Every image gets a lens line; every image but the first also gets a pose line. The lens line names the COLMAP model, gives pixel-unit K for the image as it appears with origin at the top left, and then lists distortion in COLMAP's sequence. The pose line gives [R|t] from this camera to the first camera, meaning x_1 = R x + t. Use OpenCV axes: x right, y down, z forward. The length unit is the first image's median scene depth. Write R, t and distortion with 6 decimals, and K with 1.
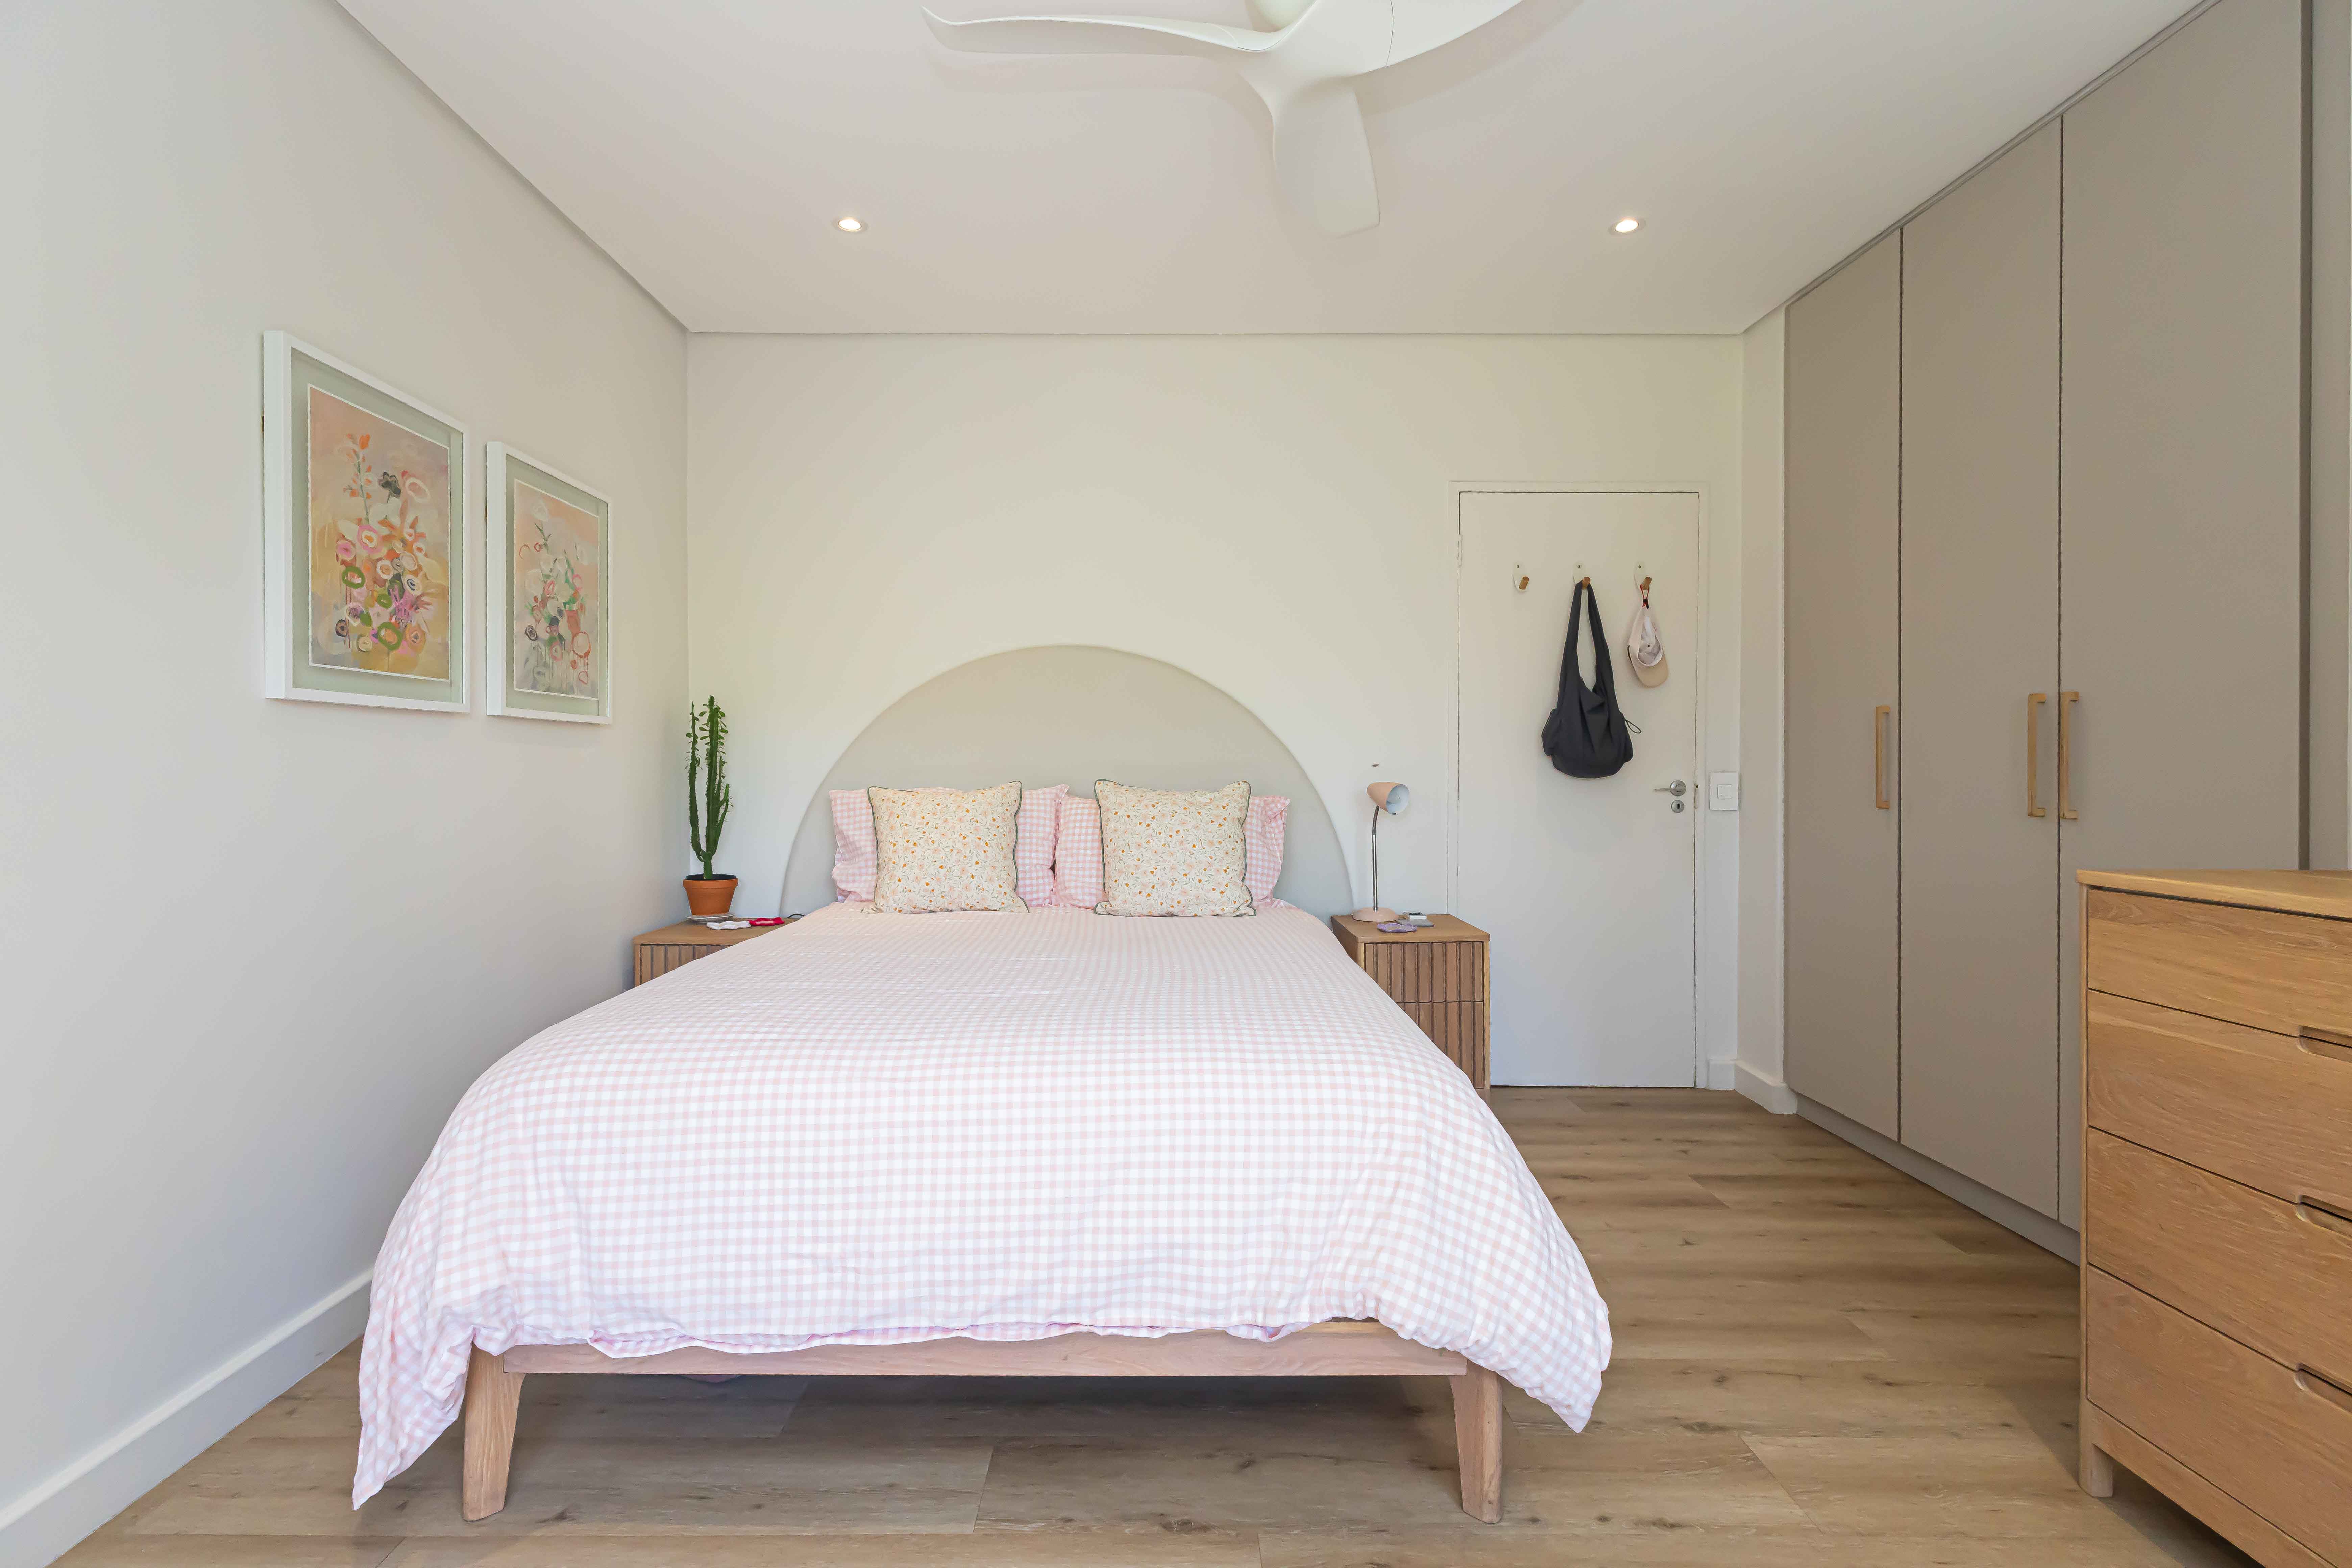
lens RADIAL K [[1096.1, 0, 1139.9], [0, 1096.1, 763.9], [0, 0, 1]] dist [0.005620, 0.001699]
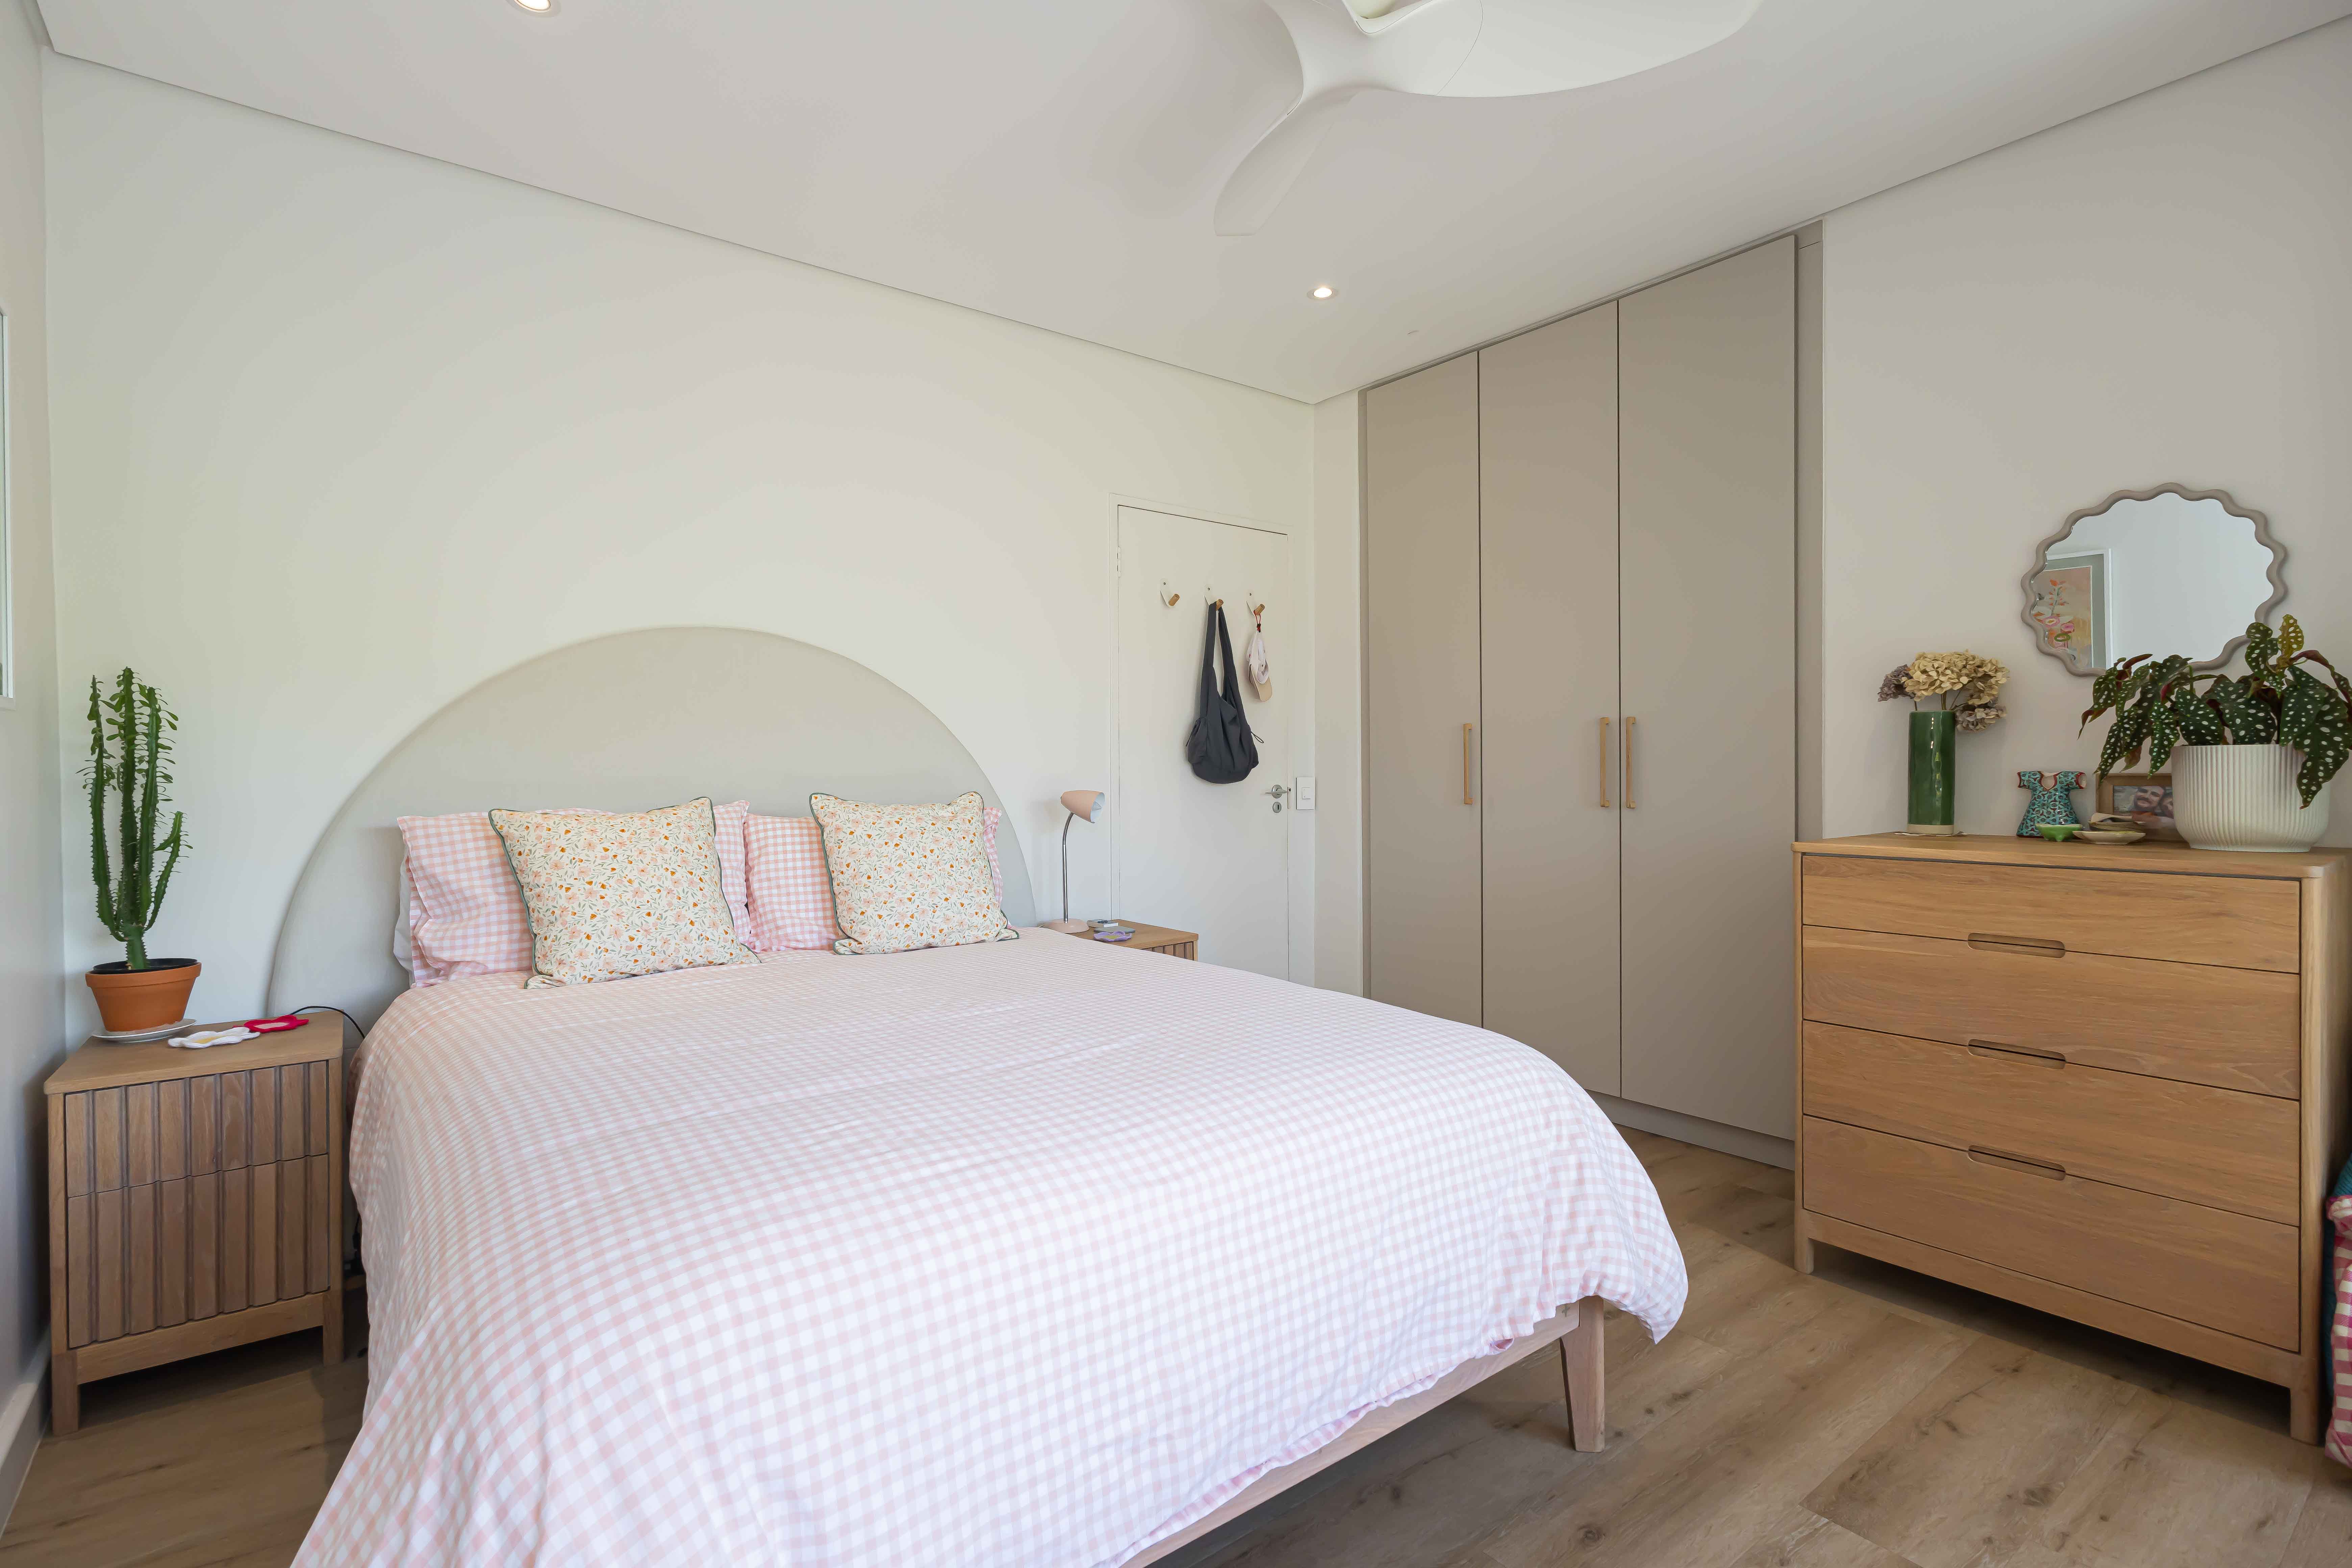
lens RADIAL K [[1096.1, 0, 1174.4], [0, 1096.1, 774.7], [0, 0, 1]] dist [0.005620, 0.001699]
pose [[0.793695, -0.008322, 0.608259, -0.670233], [0.006097, 0.999965, 0.005726, -0.005385], [-0.608286, -0.000836, 0.793718, 0.362950]]
